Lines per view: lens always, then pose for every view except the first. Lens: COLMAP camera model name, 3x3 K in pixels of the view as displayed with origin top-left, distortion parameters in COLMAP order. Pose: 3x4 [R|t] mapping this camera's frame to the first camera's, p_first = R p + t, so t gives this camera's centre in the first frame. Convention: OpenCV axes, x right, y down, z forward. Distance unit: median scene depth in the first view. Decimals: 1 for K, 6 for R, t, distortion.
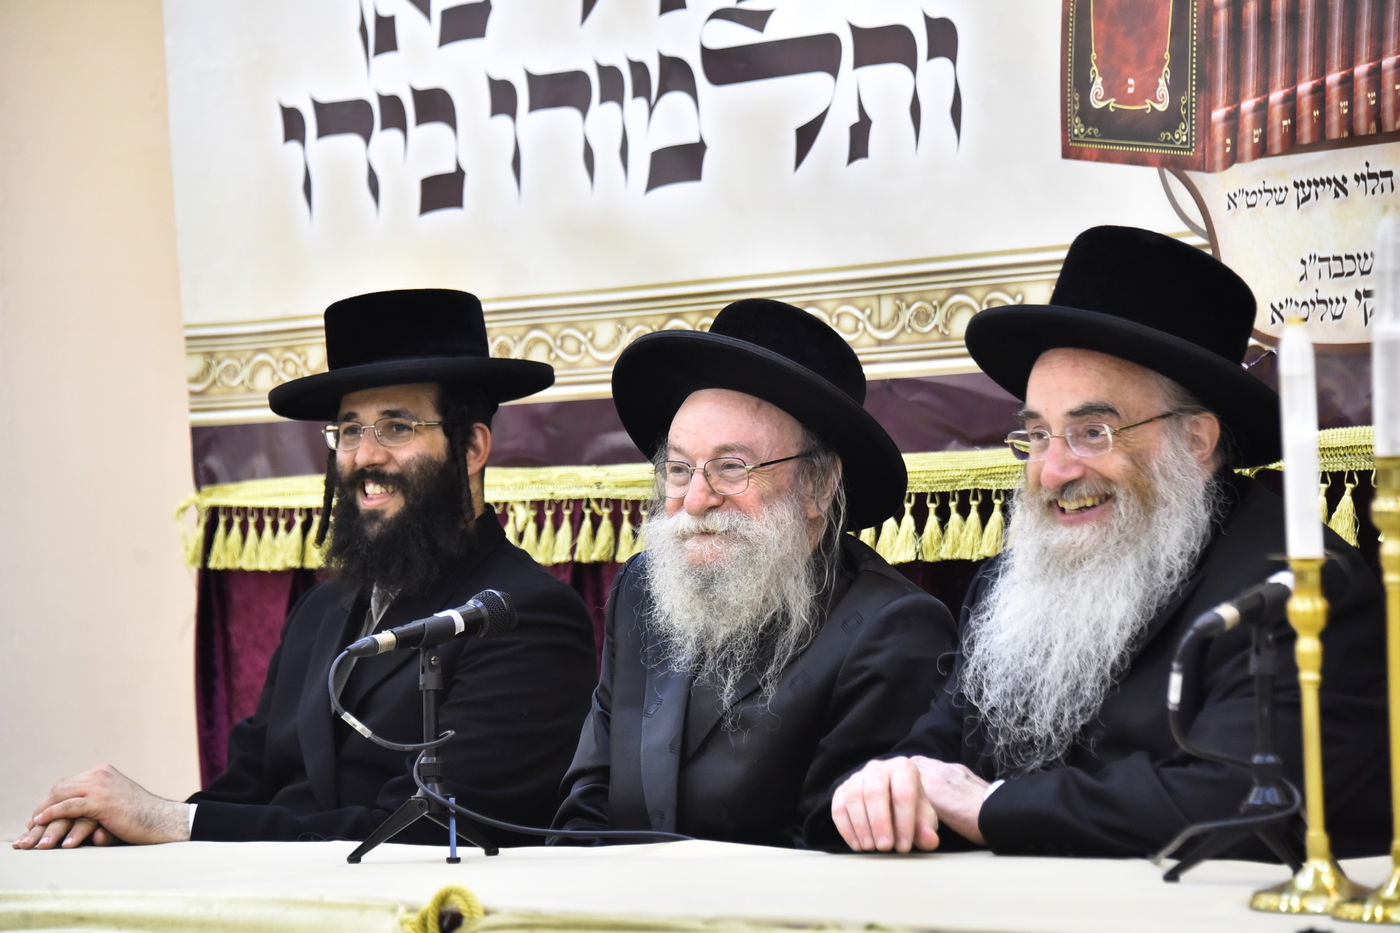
lens RADIAL K [[5838.7, 0, 701.2], [0, 5838.7, 492.7], [0, 0, 1]] dist [2.090424, 4.335058]
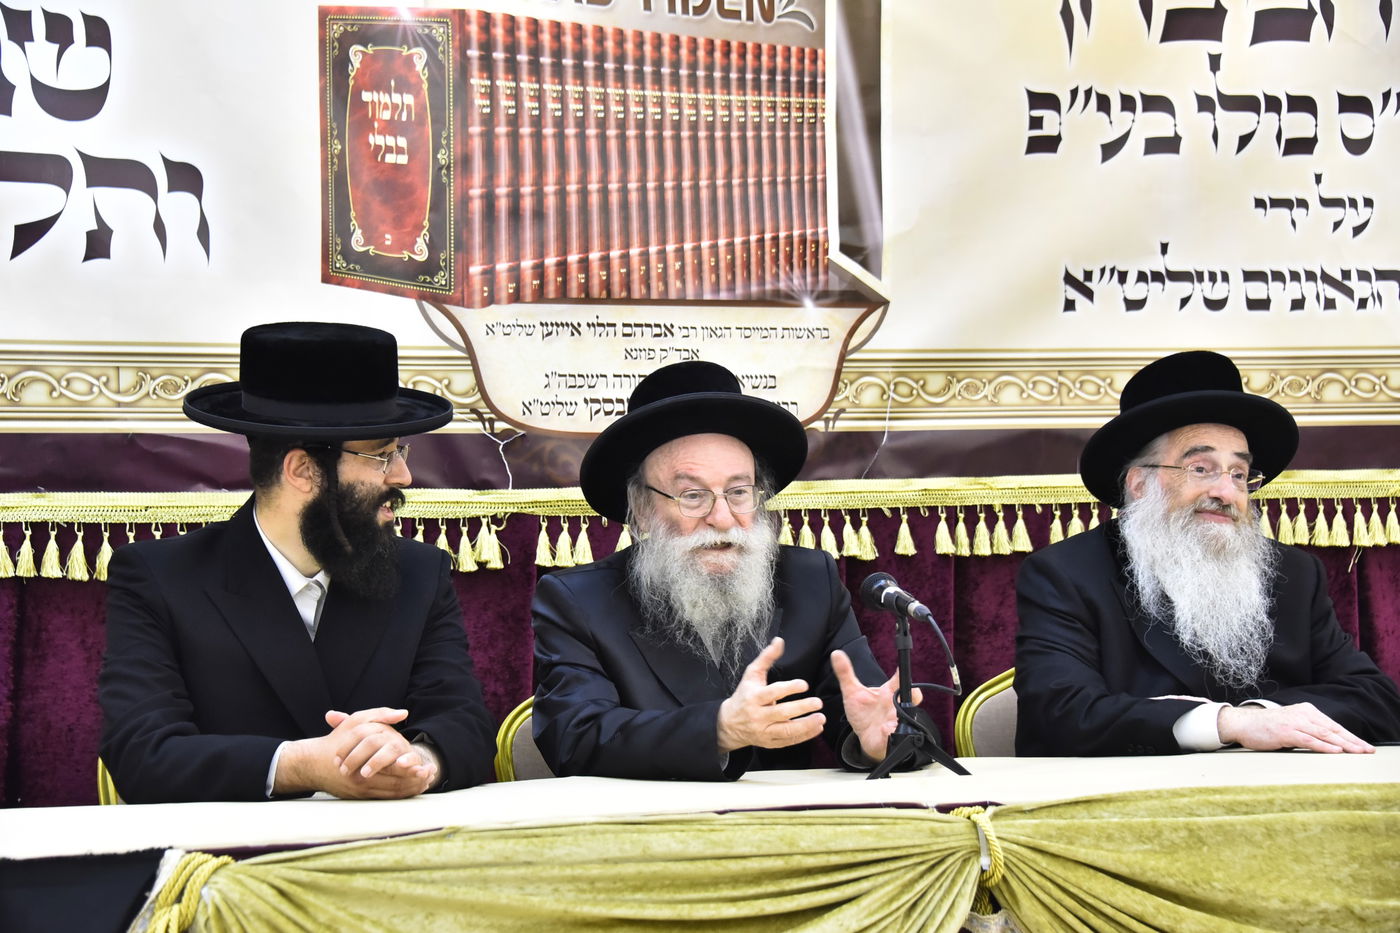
lens RADIAL K [[3277.9, 0, 697.6], [0, 3277.9, 481.4], [0, 0, 1]] dist [0.714227, 1.244058]
pose [[0.308492, 0.052813, 0.949760, -0.655688], [-0.002007, 0.998491, -0.054871, 0.032379], [-0.951225, 0.015021, 0.308132, 0.696785]]
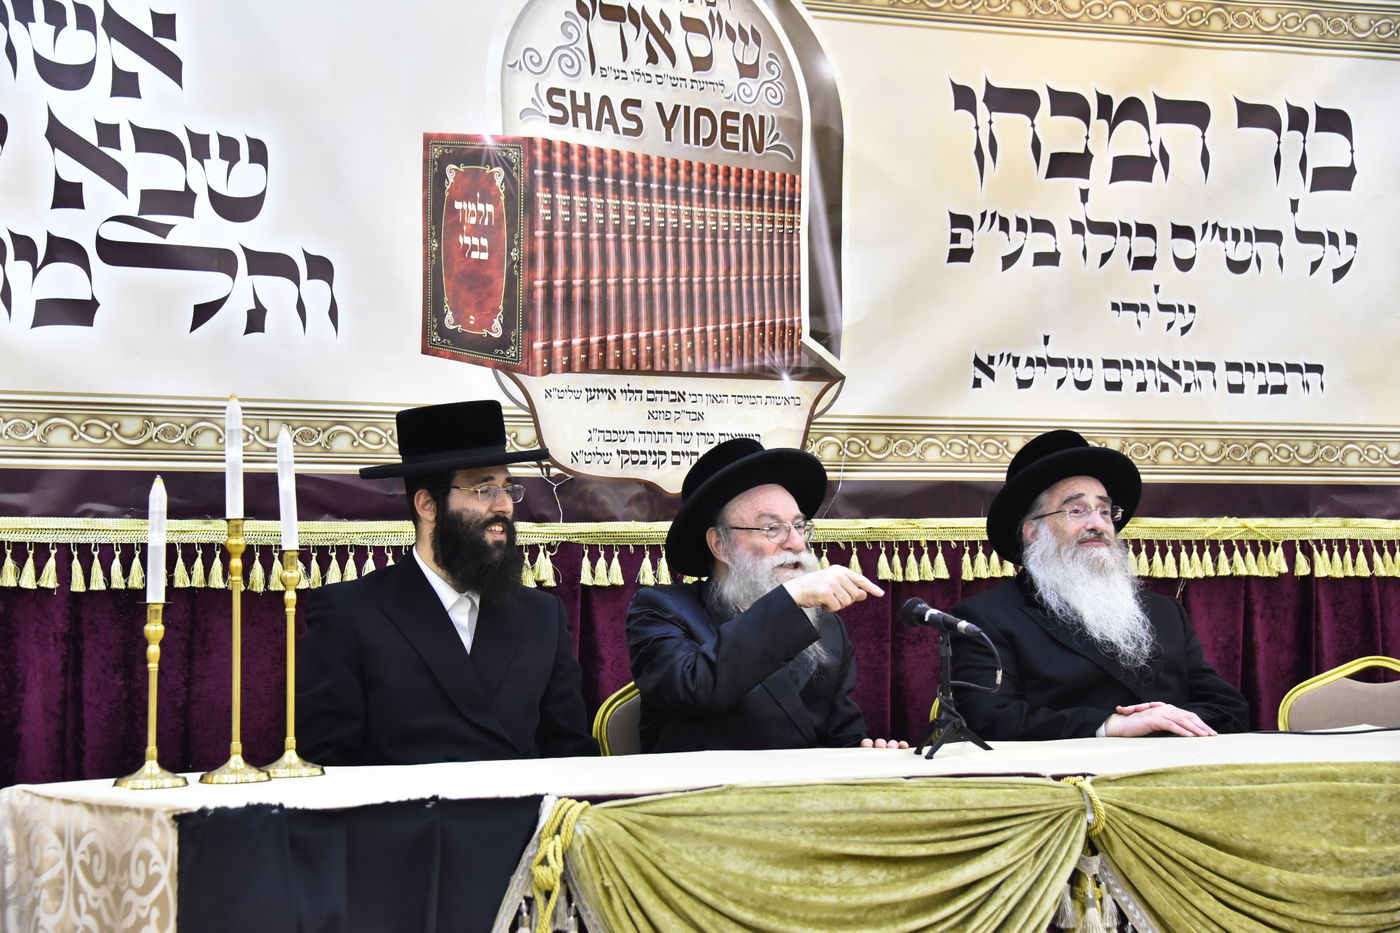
lens RADIAL K [[3064.4, 0, 701.1], [0, 3064.4, 481.9], [0, 0, 1]] dist [0.670785, 0.415165]
pose [[0.170682, 0.061866, 0.983382, -0.815095], [-0.014837, 0.998075, -0.060215, 0.033411], [-0.985214, -0.004313, 0.171272, 0.786693]]
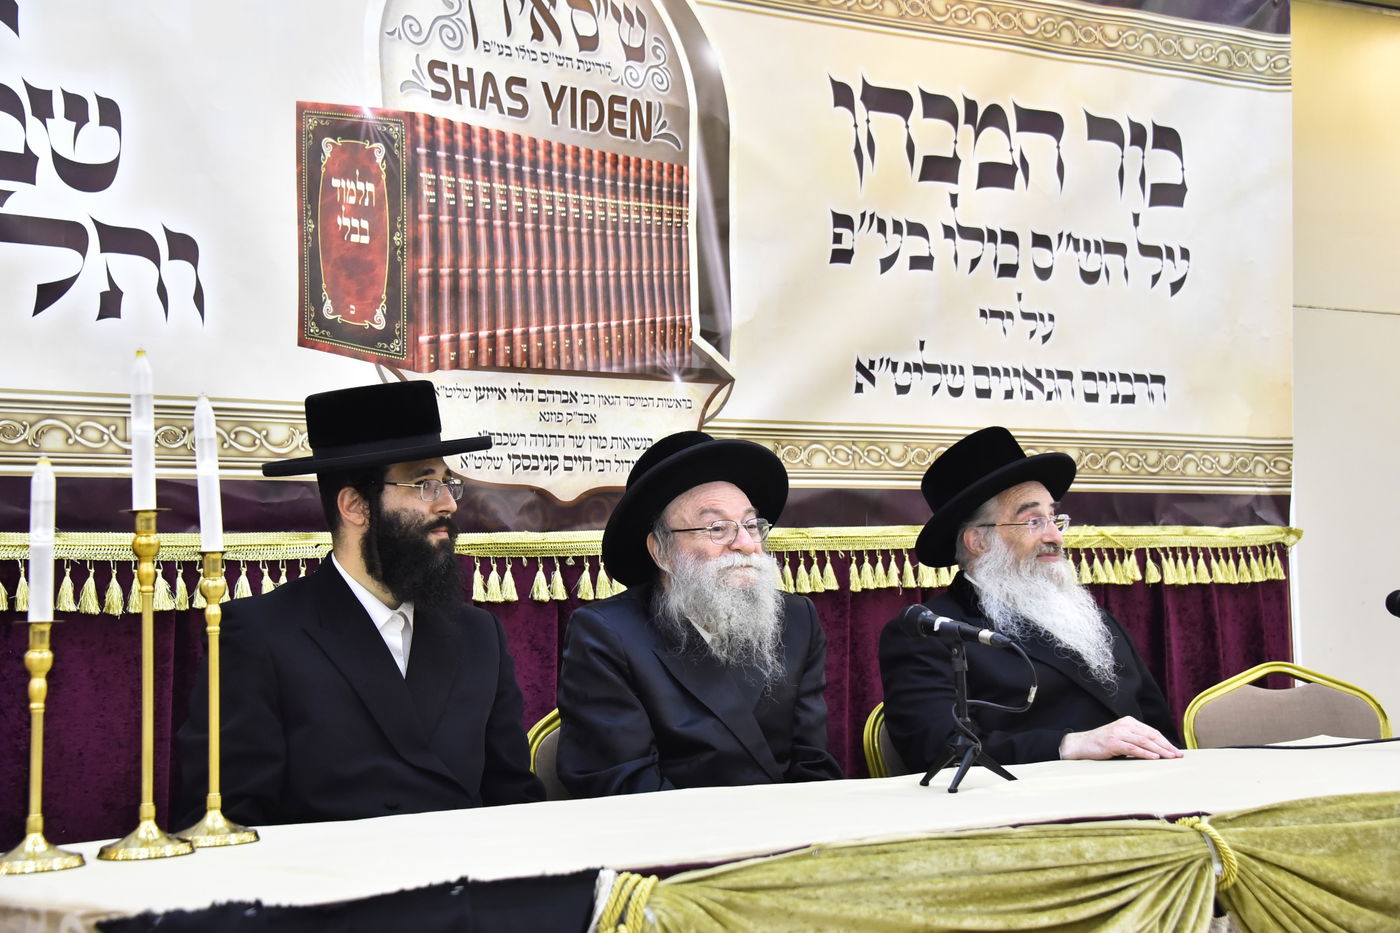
lens RADIAL K [[2427.5, 0, 700.0], [0, 2427.5, 466.5], [0, 0, 1]] dist [0.398102, 0.377876]
pose [[0.036423, 0.087919, 0.995462, -0.577090], [0.005438, 0.996090, -0.088173, 0.031795], [-0.999322, 0.008625, 0.035802, 0.894566]]
